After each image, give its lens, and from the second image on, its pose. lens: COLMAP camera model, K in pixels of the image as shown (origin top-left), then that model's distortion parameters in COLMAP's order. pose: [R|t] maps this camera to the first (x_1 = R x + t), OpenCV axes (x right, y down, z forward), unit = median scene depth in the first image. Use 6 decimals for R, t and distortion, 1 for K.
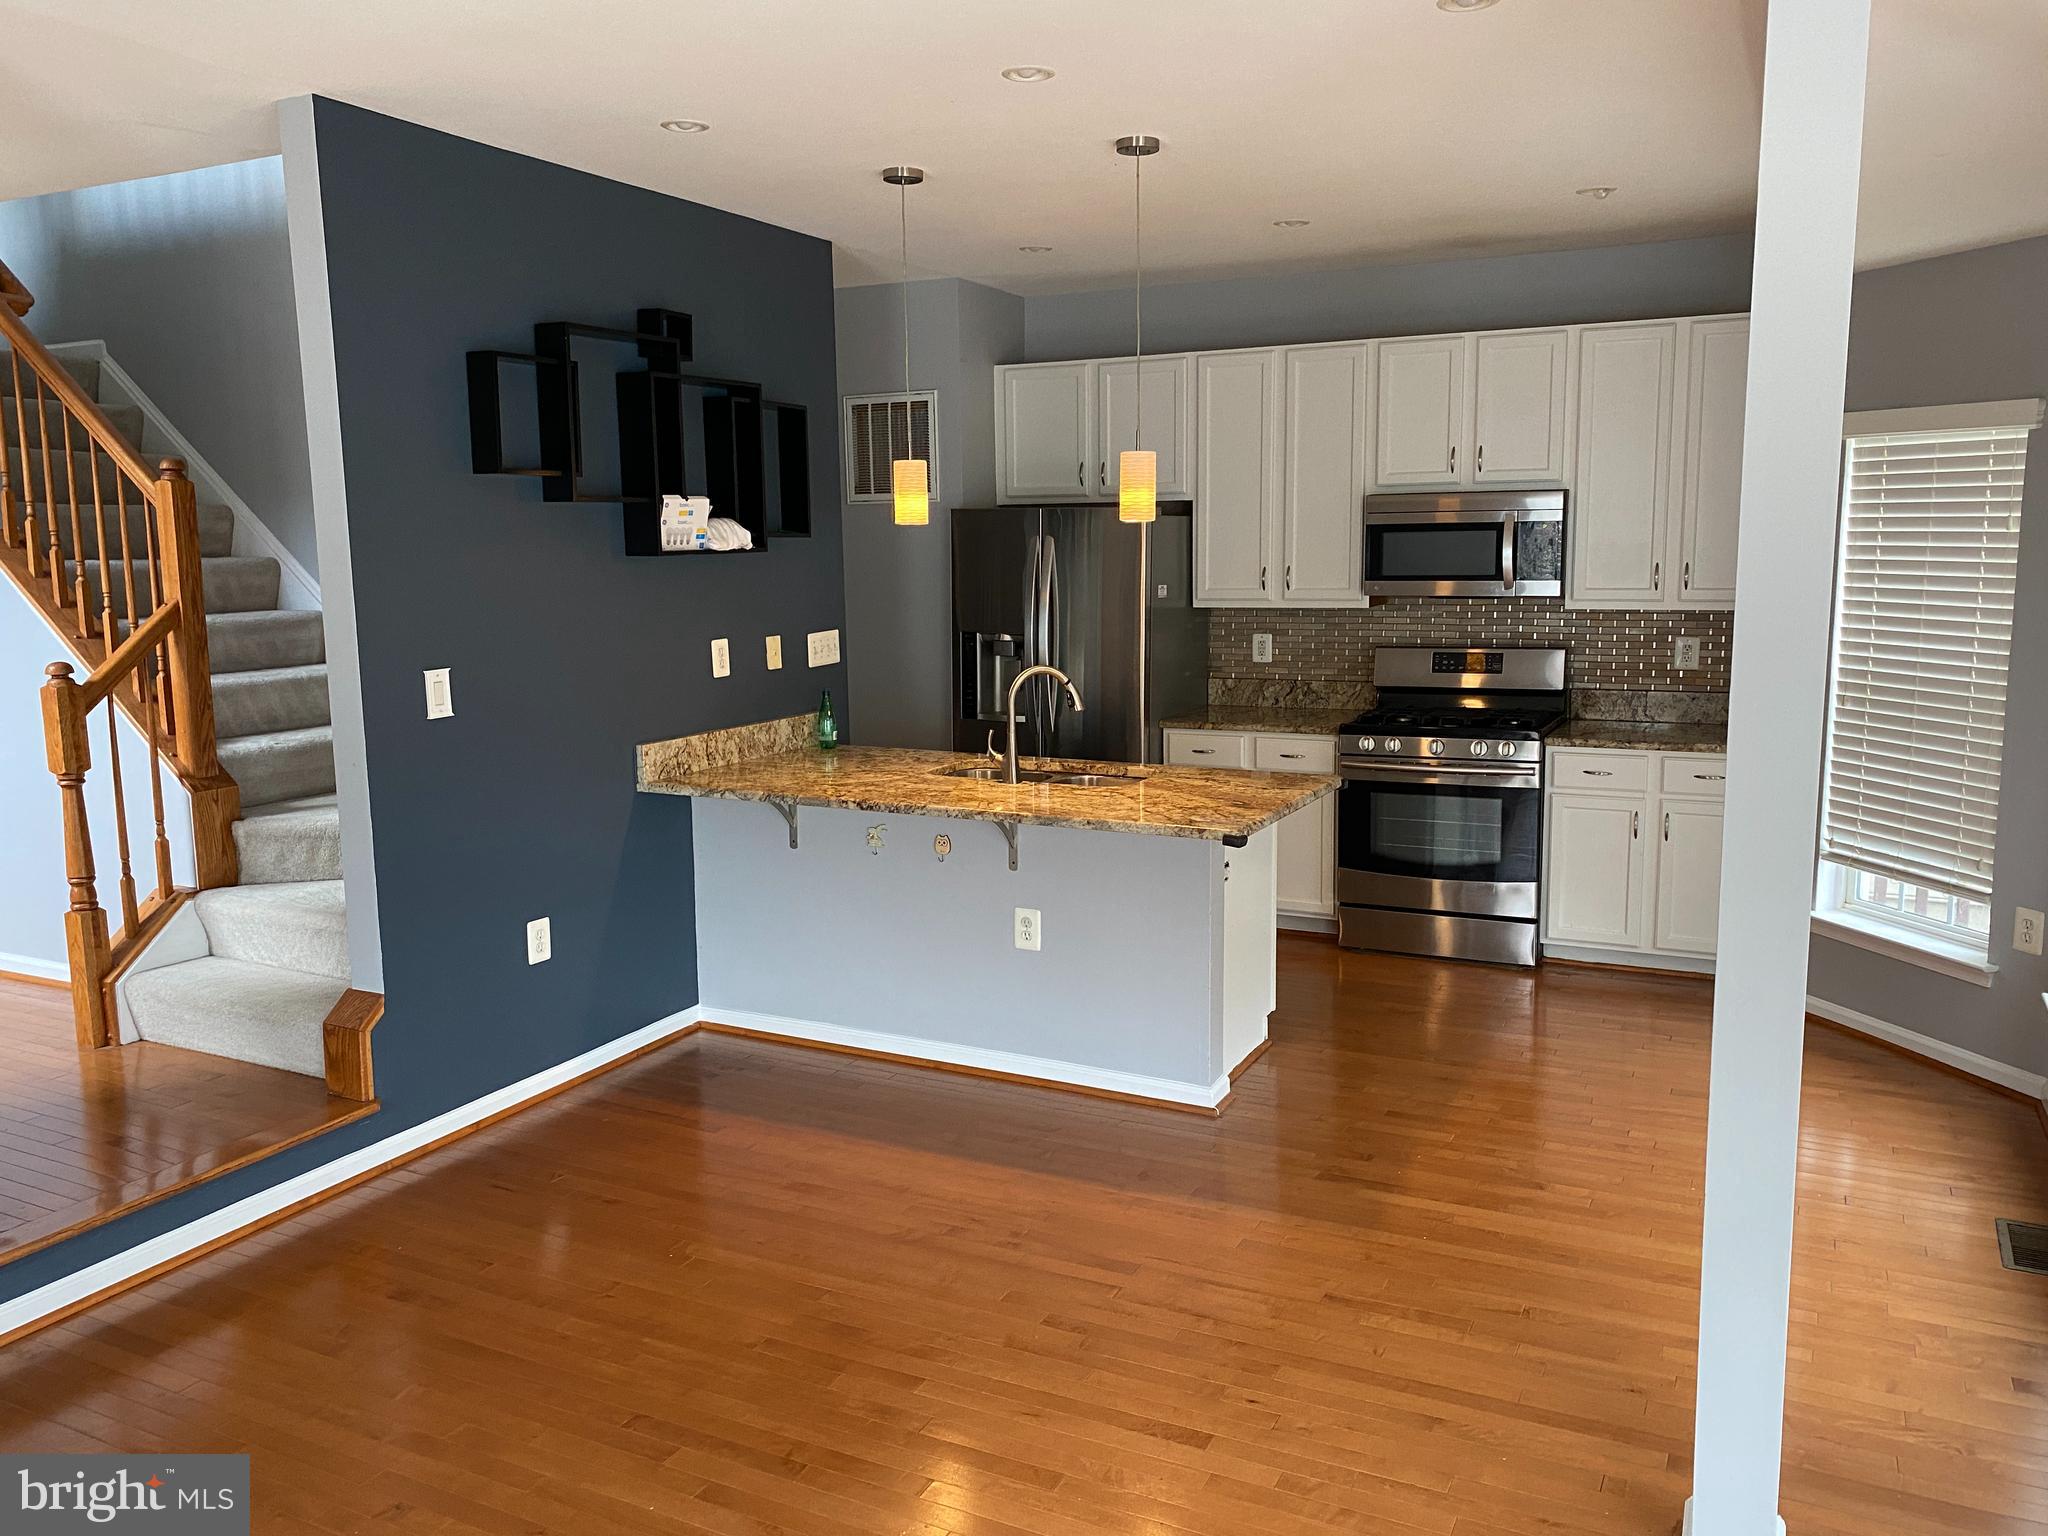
lens RADIAL K [[1549.1, 0, 1023.8], [0, 1549.1, 764.5], [0, 0, 1]] dist [0.114824, -0.209196]
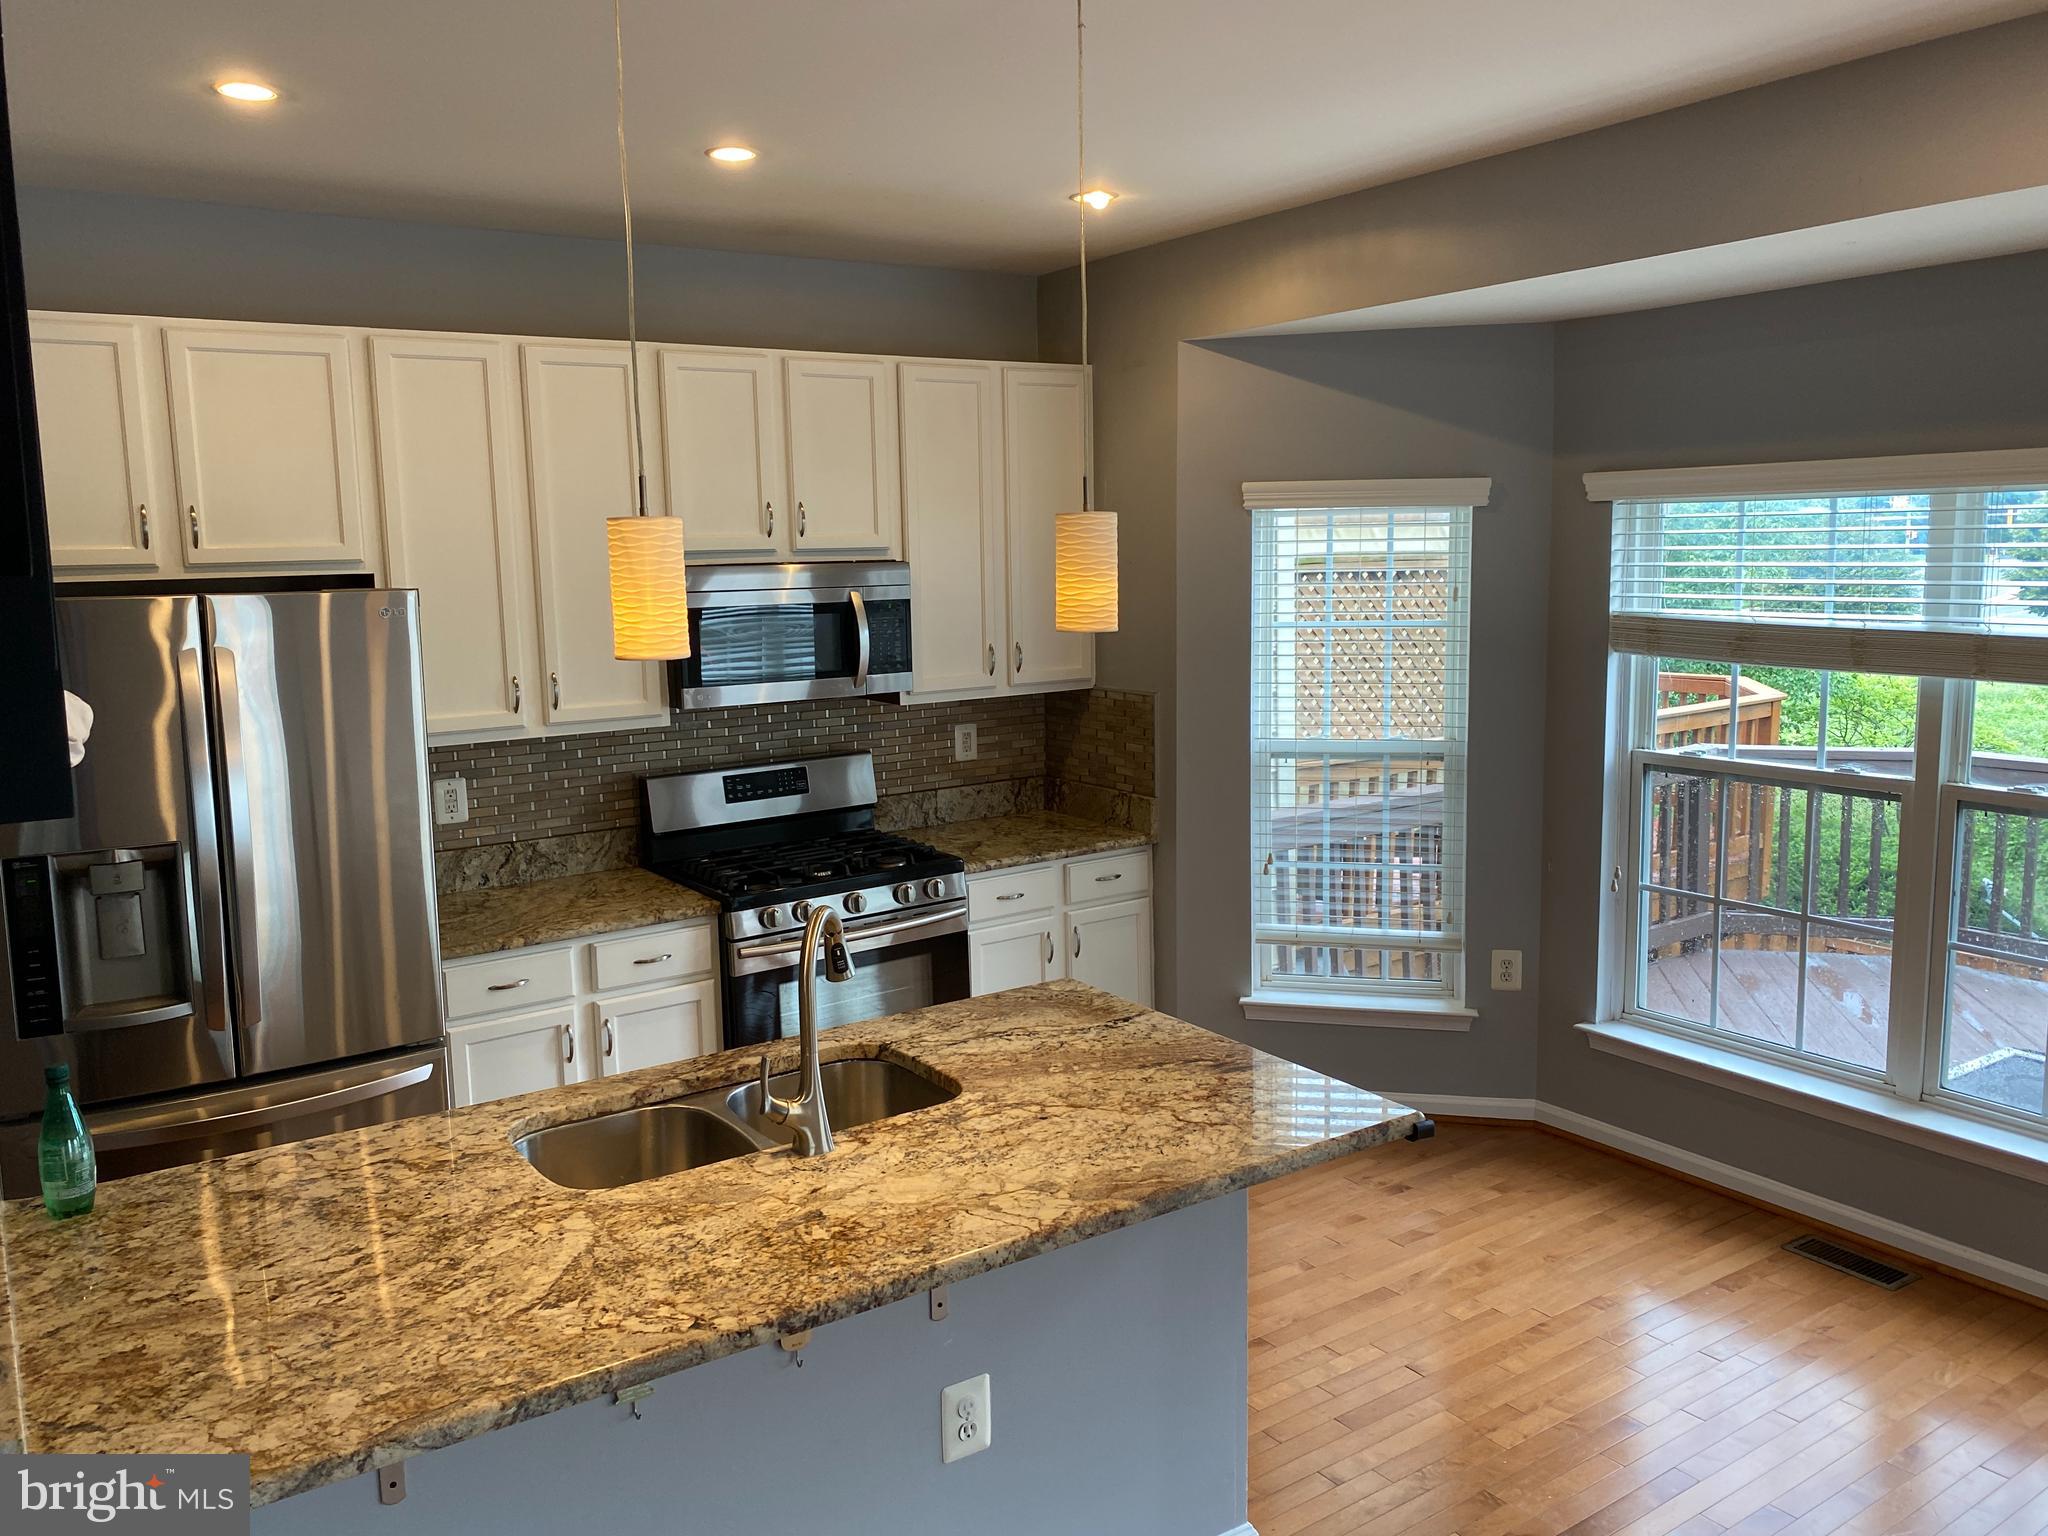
lens RADIAL K [[1561.5, 0, 1000.9], [0, 1561.5, 755.4], [0, 0, 1]] dist [0.004604, 0.002729]
pose [[0.499838, -0.119157, 0.857883, -0.395232], [0.144989, 0.988026, 0.052757, -0.132376], [-0.853897, 0.098013, 0.511130, 0.665802]]
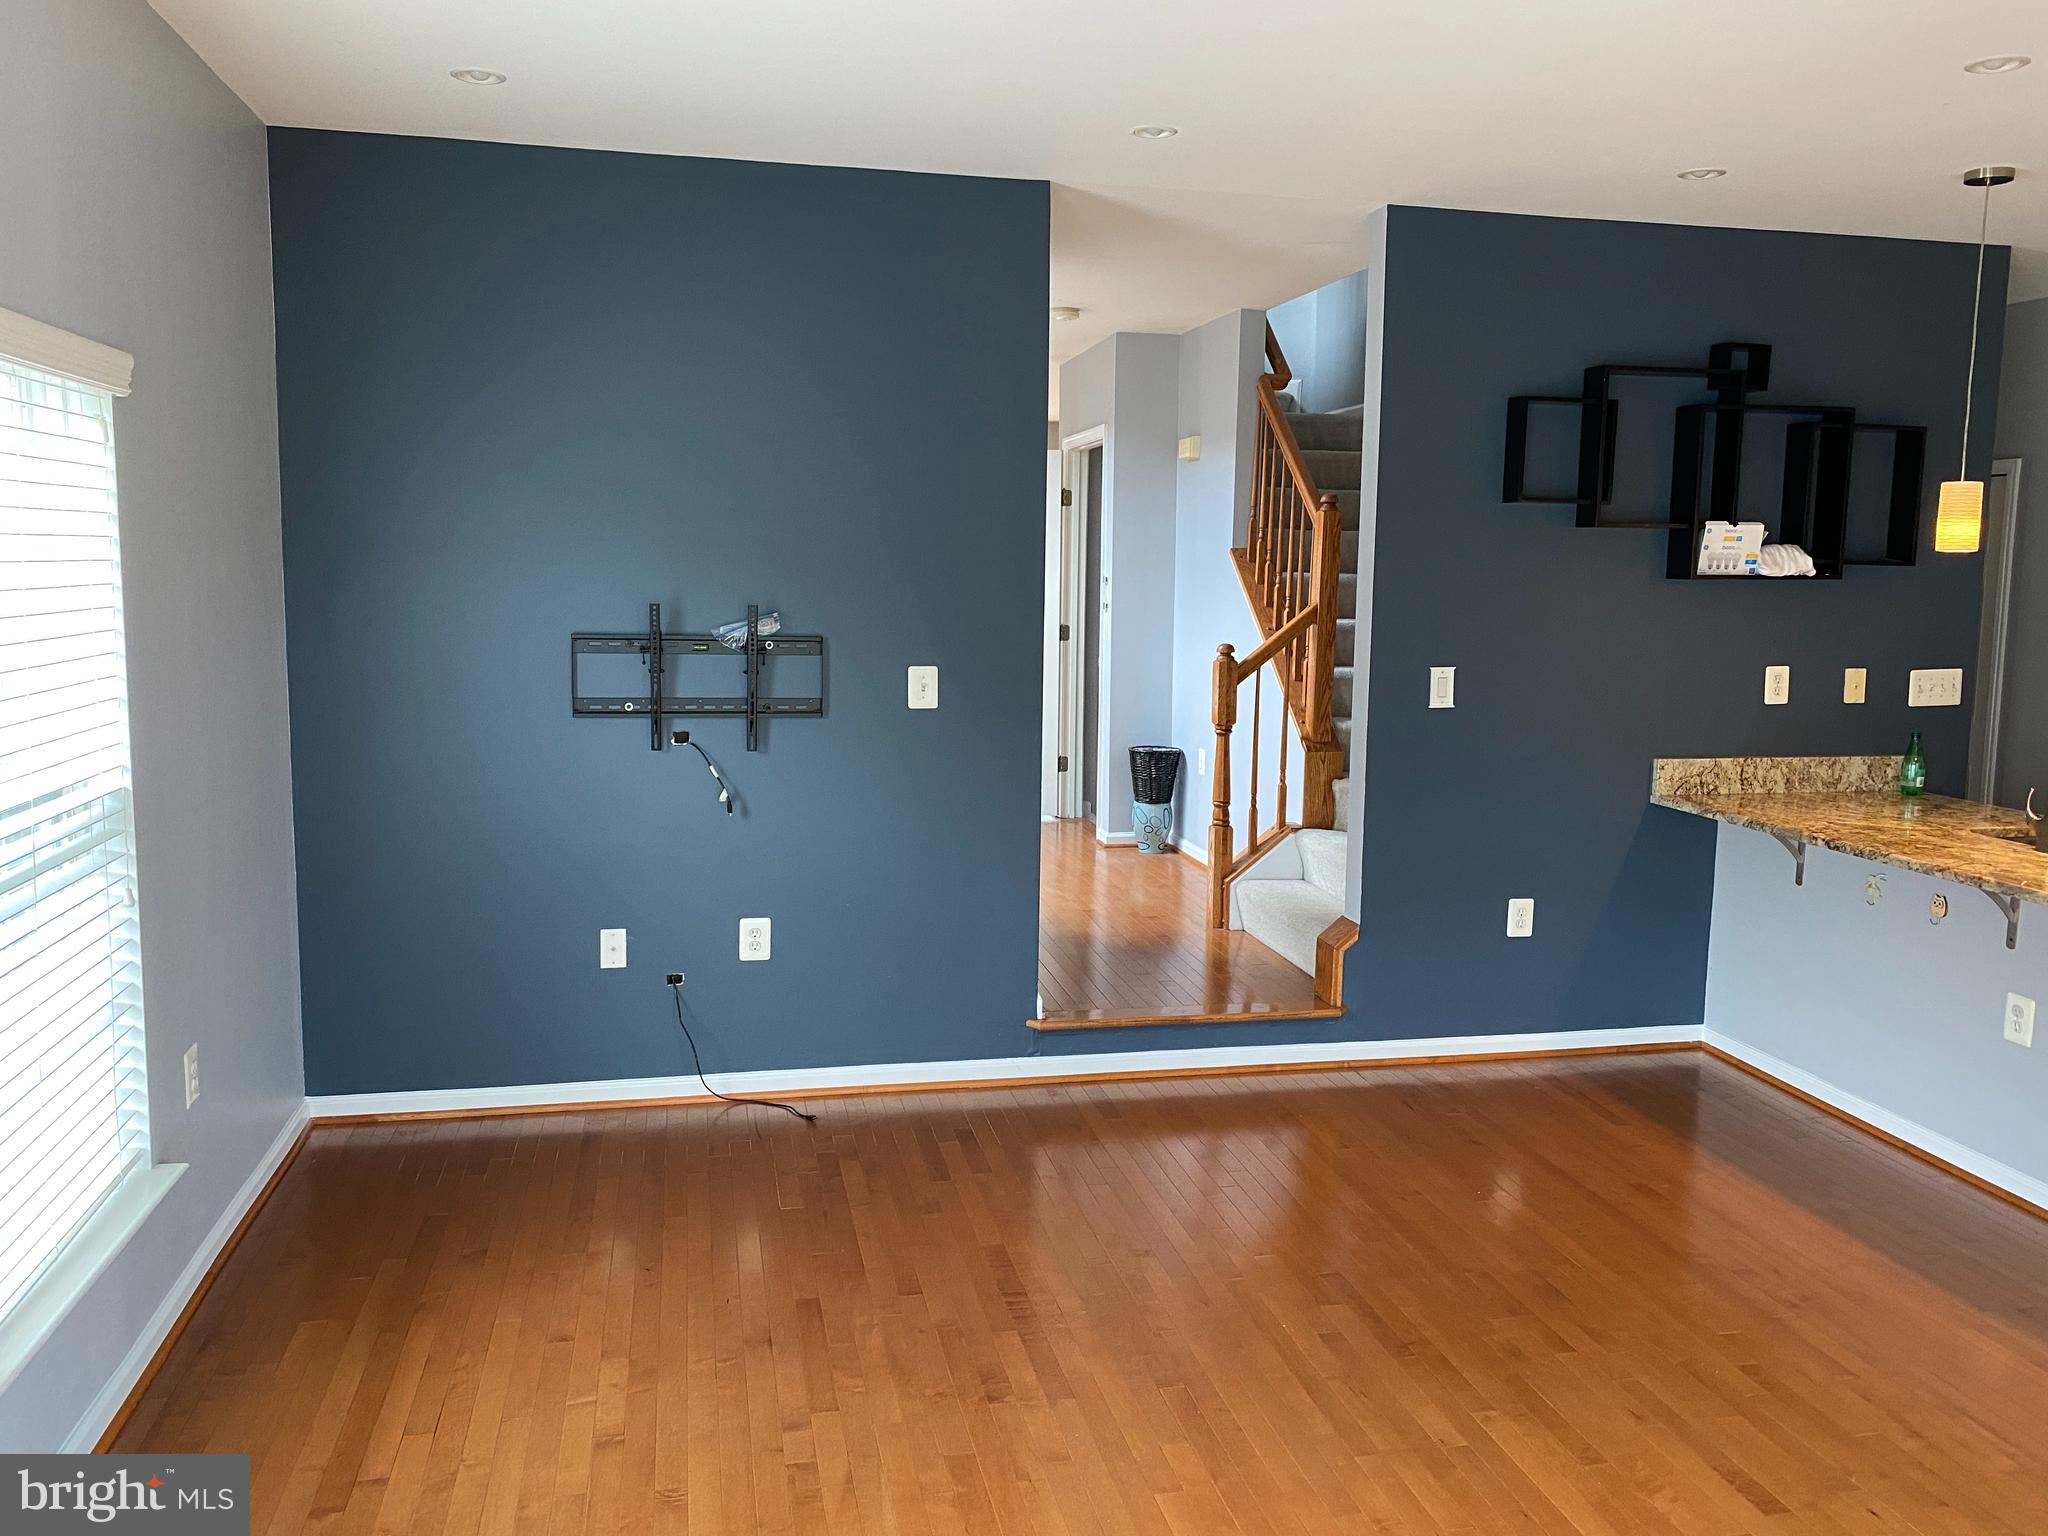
lens RADIAL K [[1554.3, 0, 1024.2], [0, 1554.3, 755.6], [0, 0, 1]] dist [0.008143, -0.005368]
pose [[0.627530, 0.117011, -0.769750, 0.291421], [-0.136998, 0.989812, 0.038777, 0.002996], [0.766445, 0.081120, 0.637167, 0.009484]]
